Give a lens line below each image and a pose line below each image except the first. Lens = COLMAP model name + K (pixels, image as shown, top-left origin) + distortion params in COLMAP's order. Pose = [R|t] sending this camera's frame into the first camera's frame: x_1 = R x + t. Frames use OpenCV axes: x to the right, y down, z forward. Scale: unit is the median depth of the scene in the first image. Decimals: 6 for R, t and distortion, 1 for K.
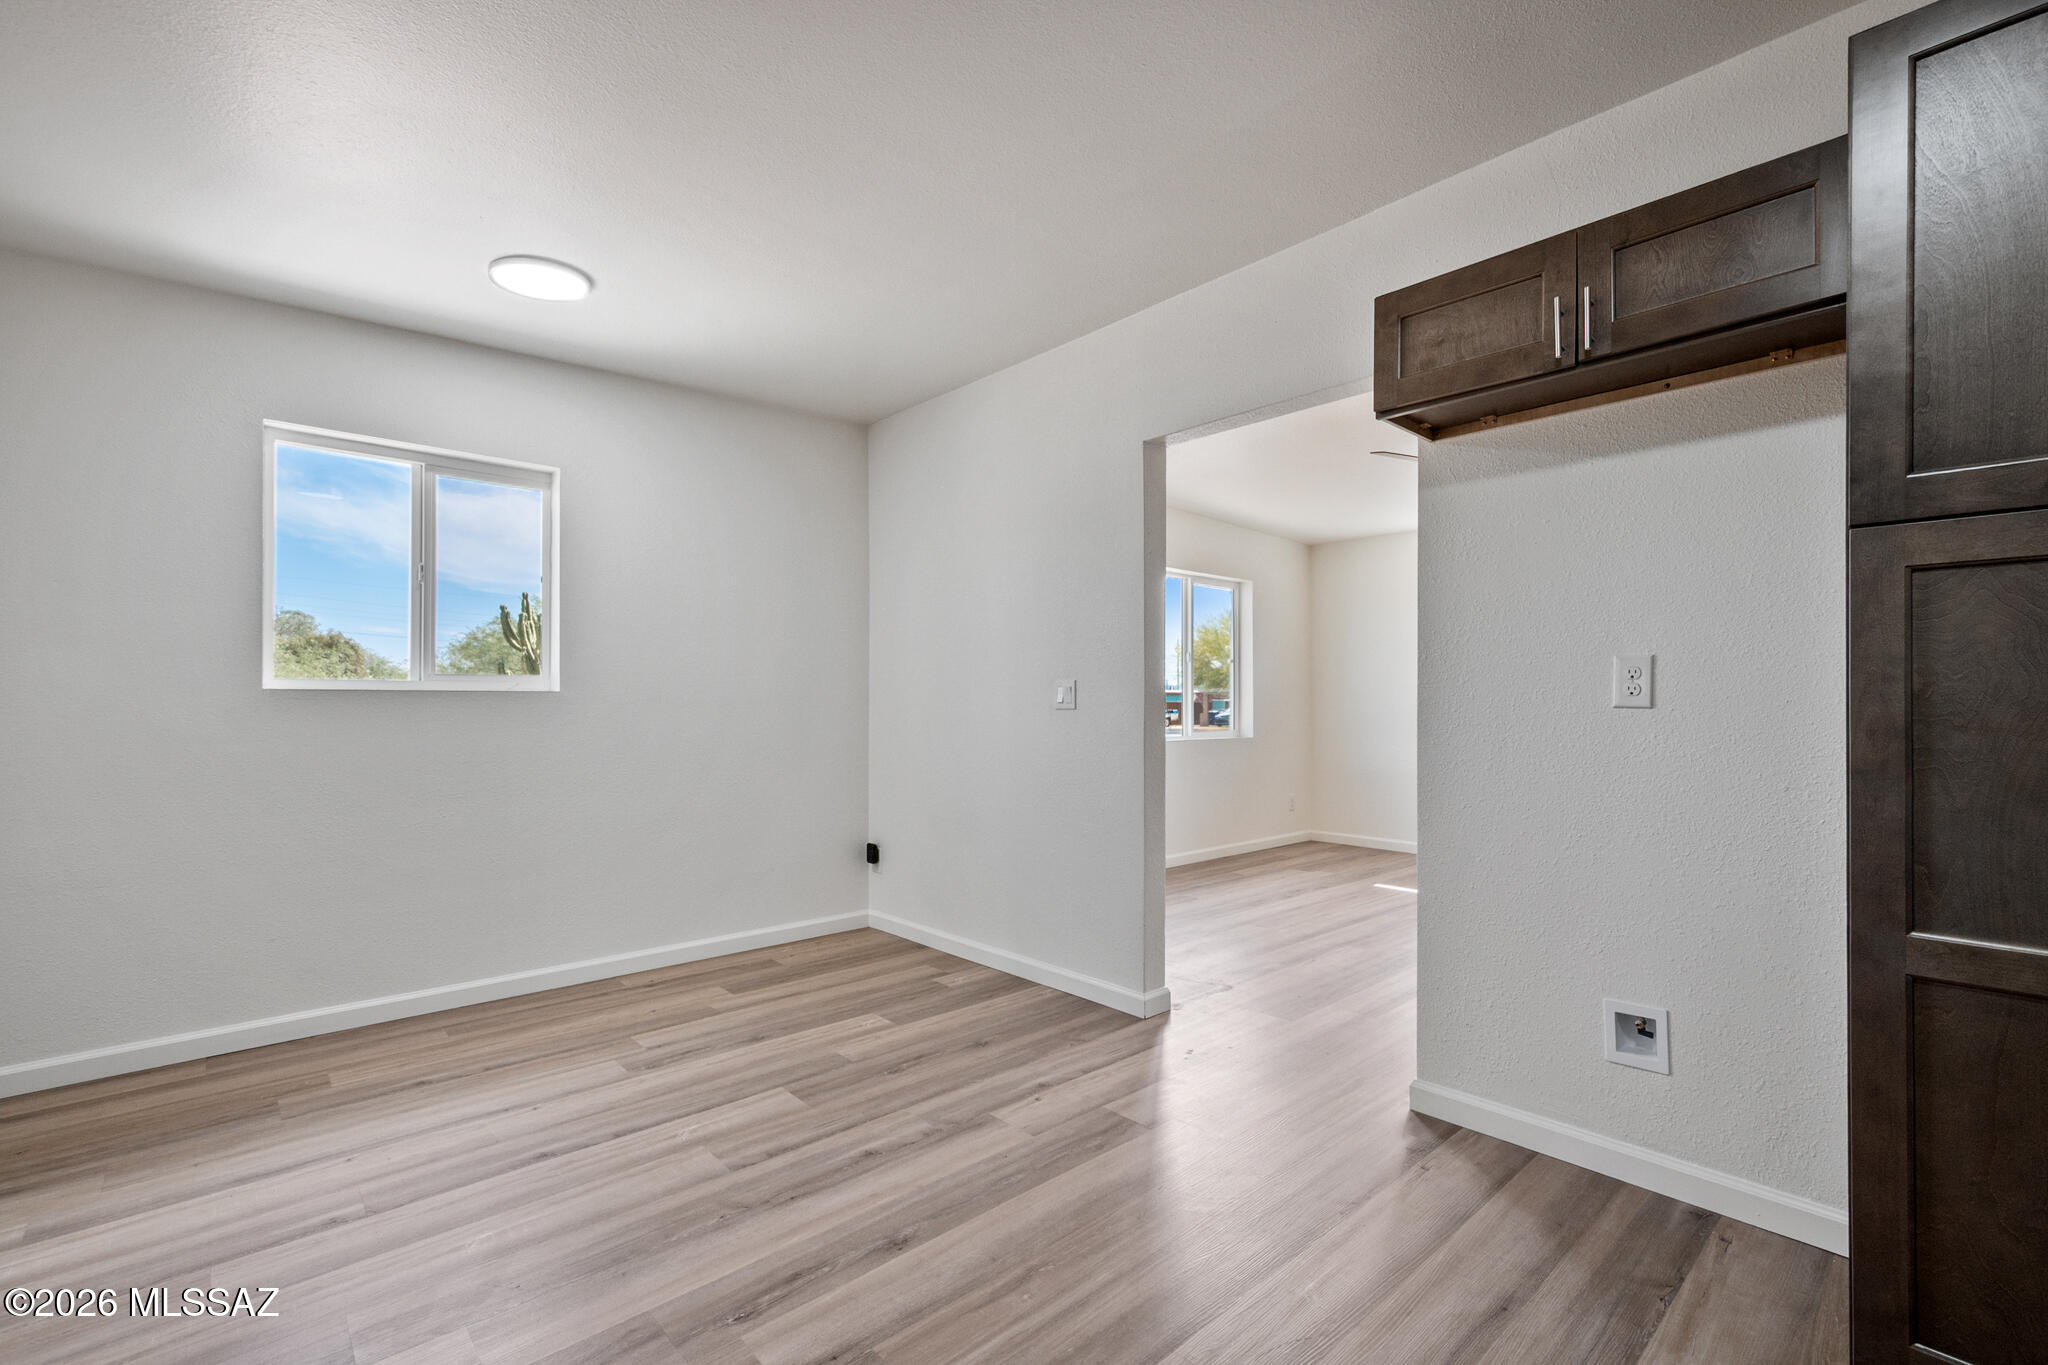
lens RADIAL K [[896.5, 0, 967.8], [0, 896.5, 703.9], [0, 0, 1]] dist [0.000334, 0.000918]
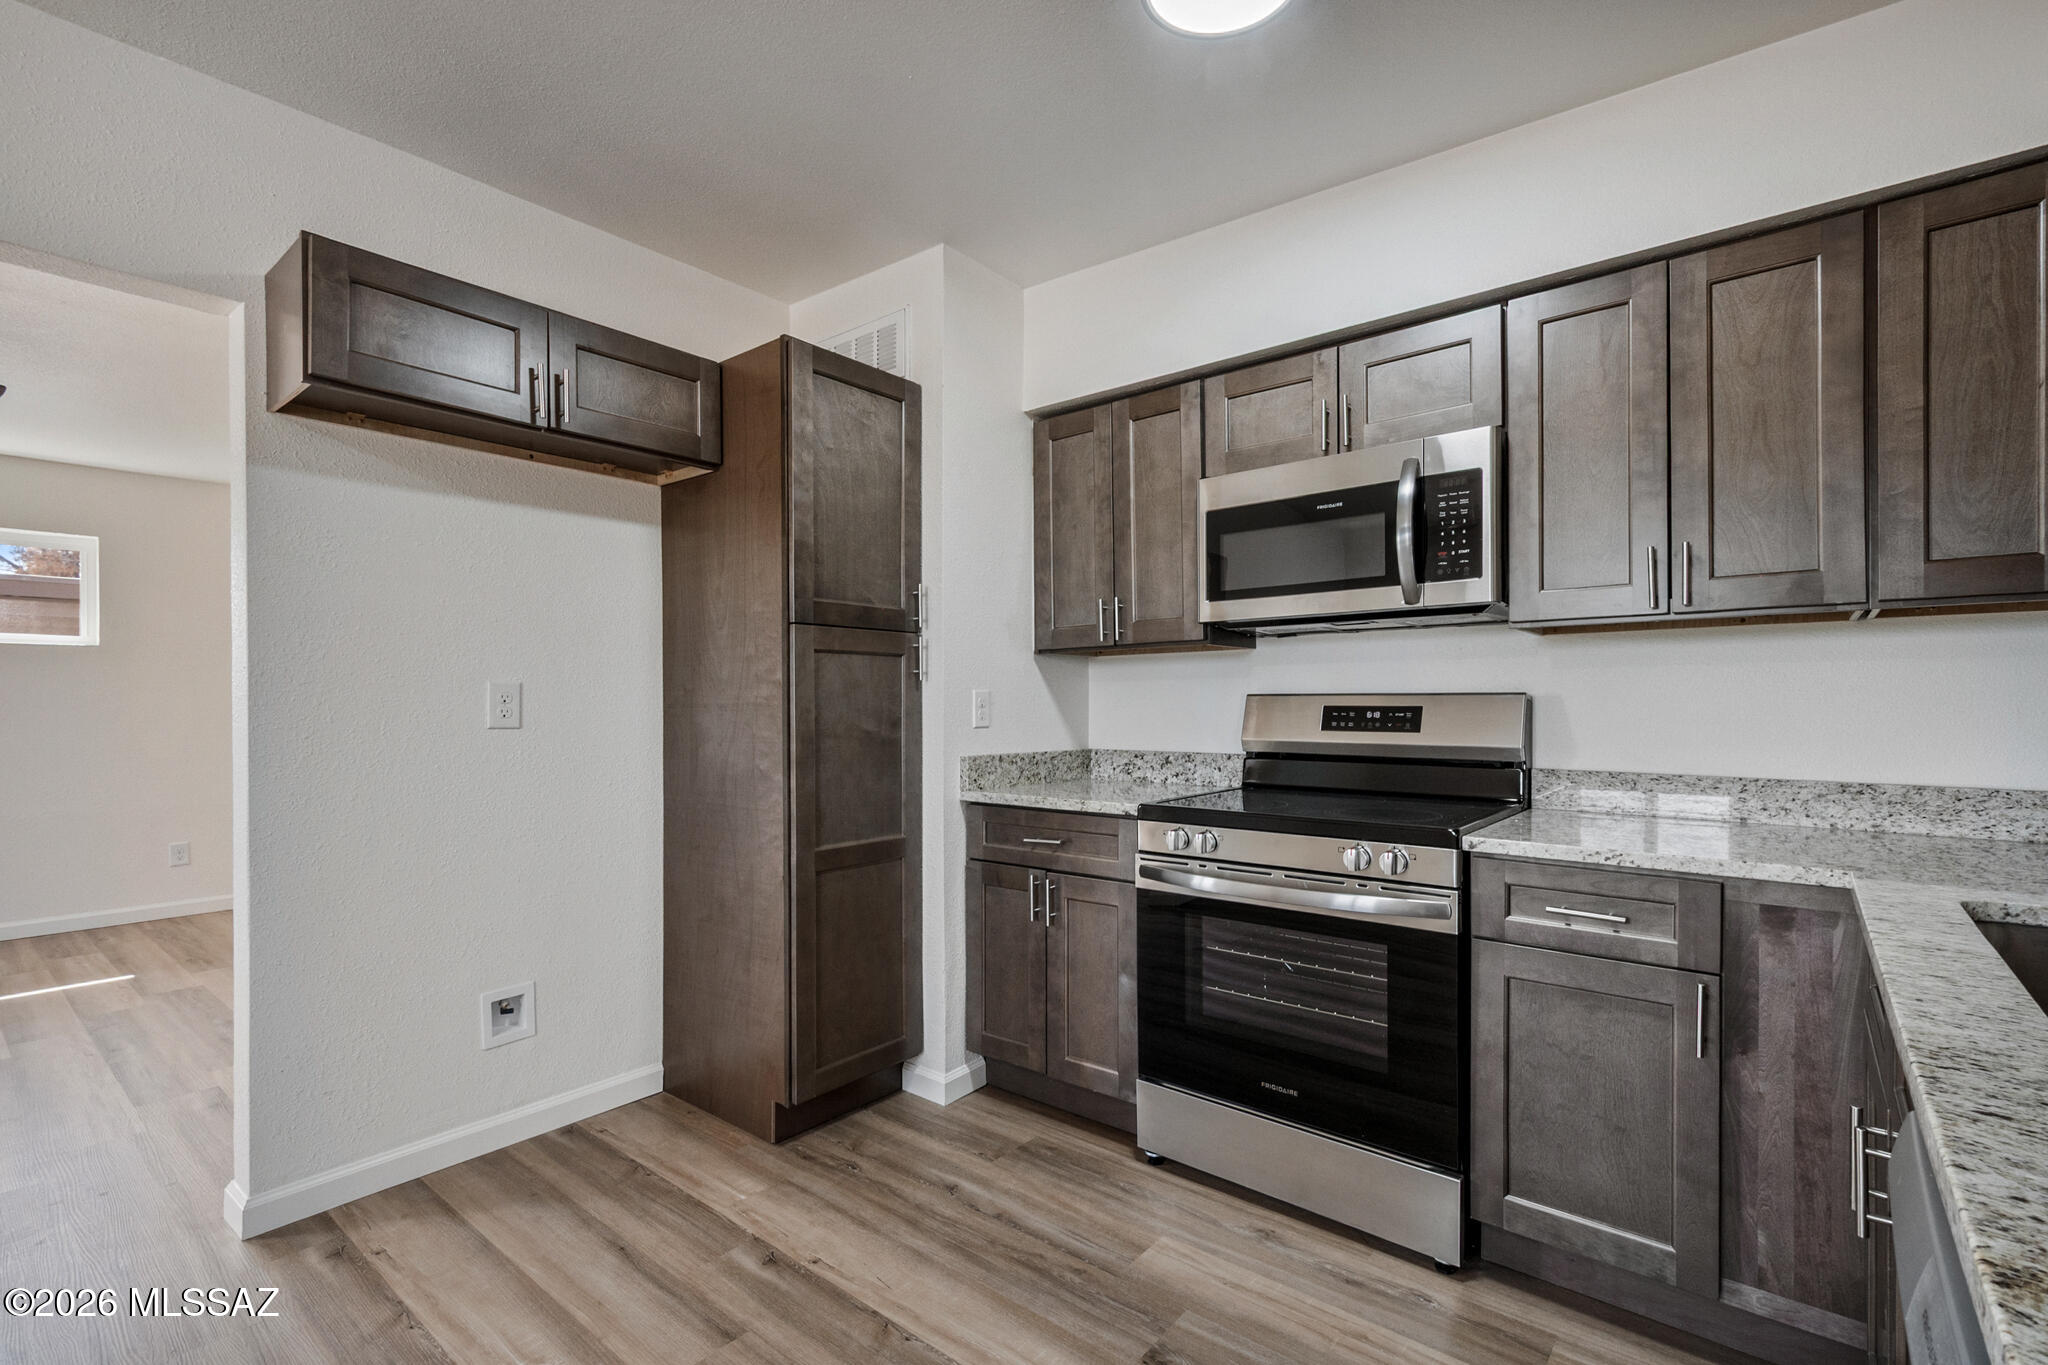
lens RADIAL K [[852.6, 0, 1145.5], [0, 852.6, 703.4], [0, 0, 1]] dist [-0.001501, -0.000426]
pose [[-0.235852, -0.003945, 0.971781, -0.435744], [0.001718, 0.999989, 0.004476, -0.026919], [-0.971787, 0.002725, -0.235843, 0.407501]]
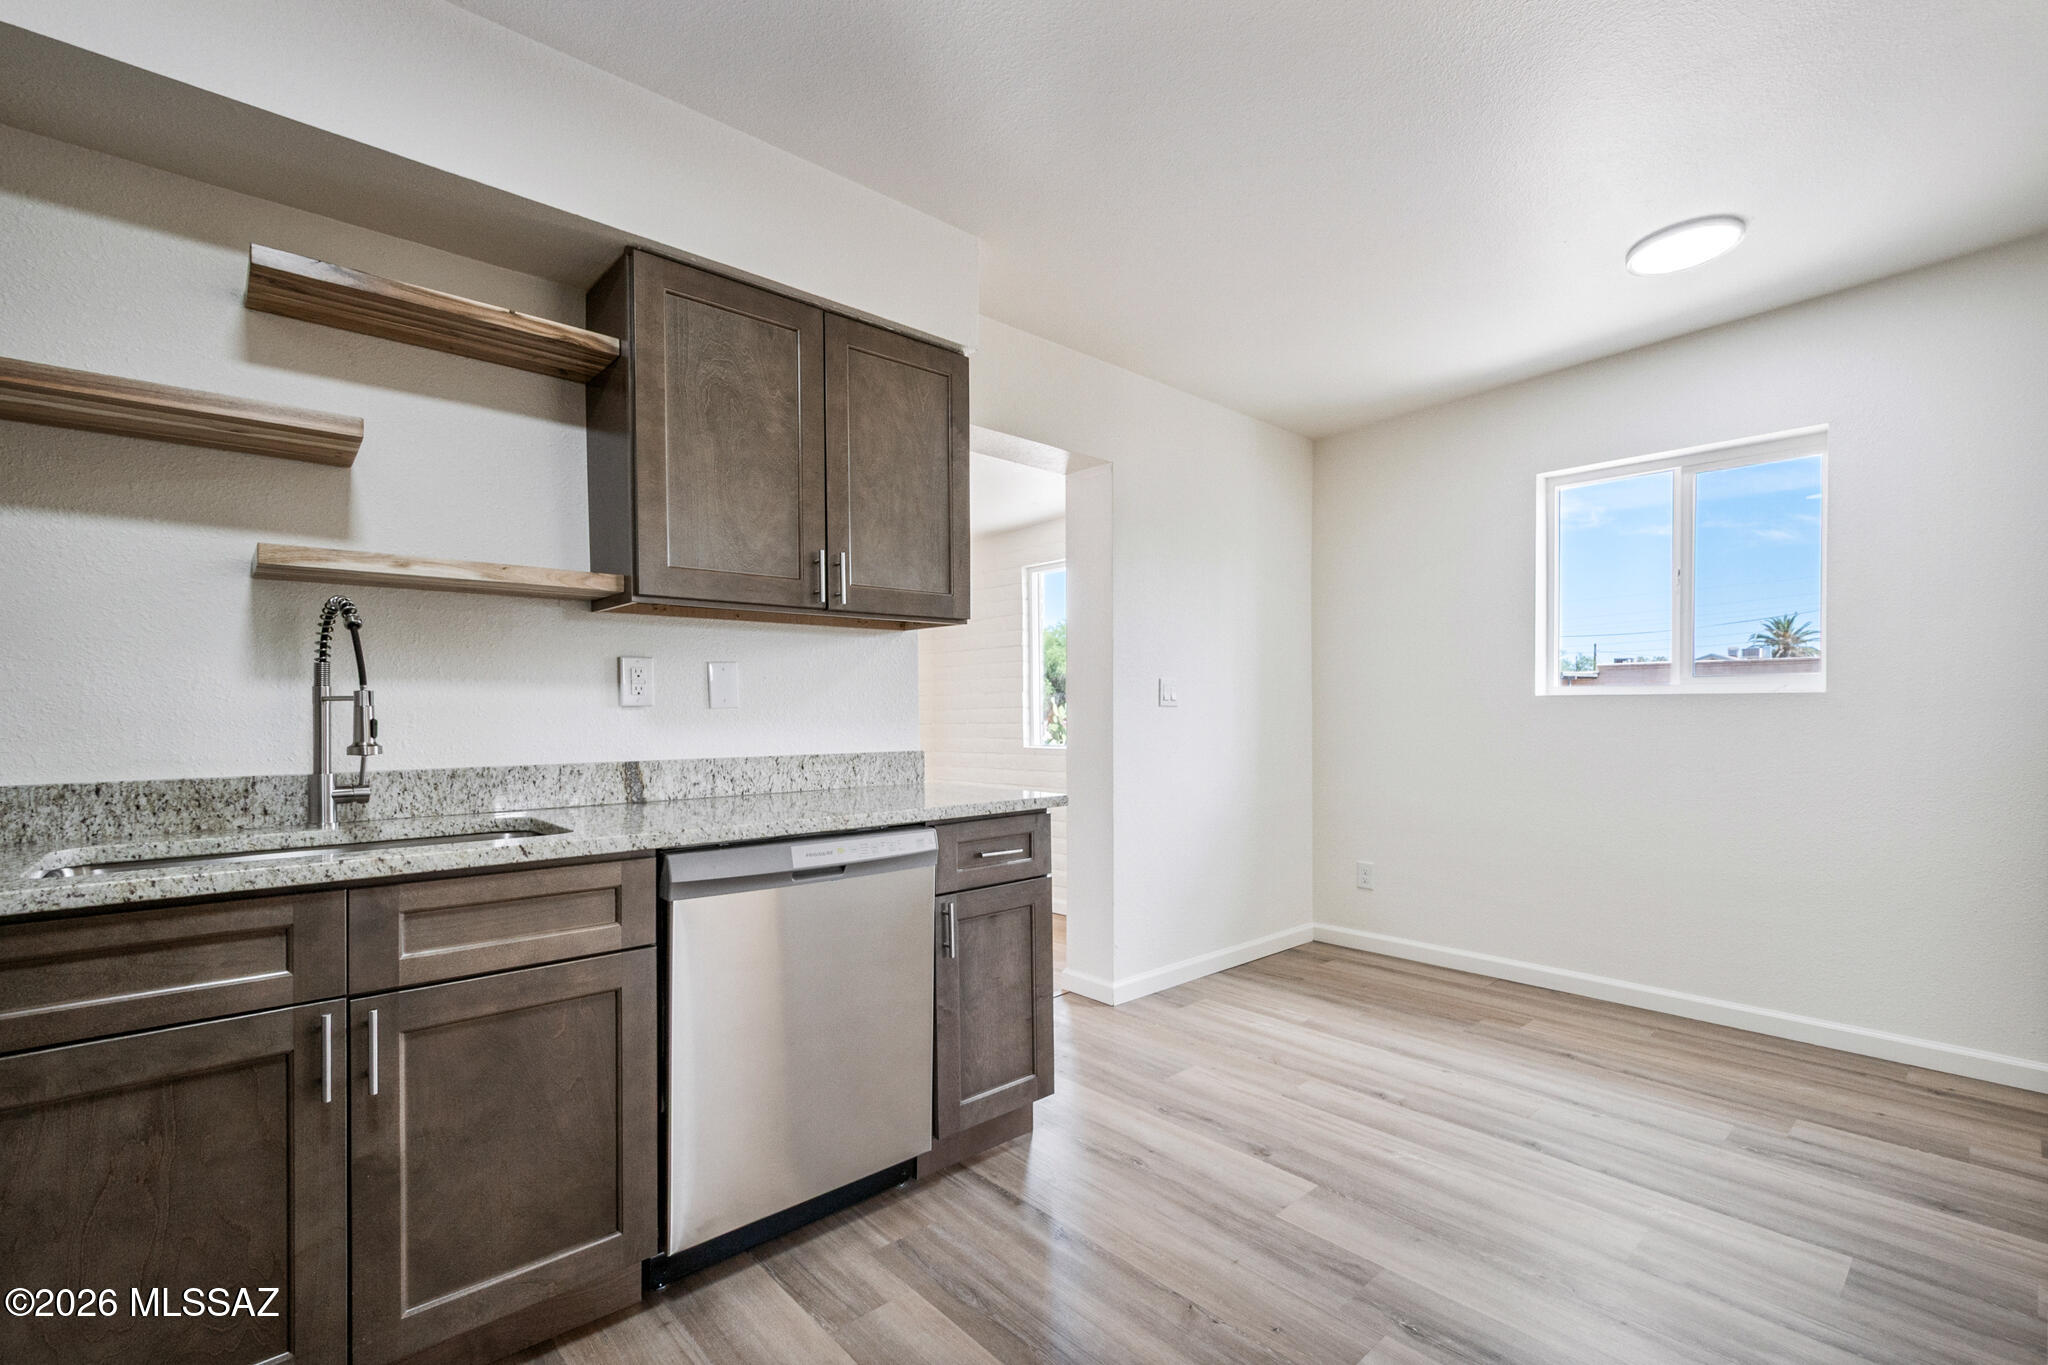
lens RADIAL K [[910.4, 0, 1134.1], [0, 910.4, 712.5], [0, 0, 1]] dist [0.001419, 0.000451]
pose [[0.072419, 0.005682, -0.997358, 0.467395], [0.003094, 0.999978, 0.005921, -0.003950], [0.997369, -0.003515, 0.072400, 0.400317]]
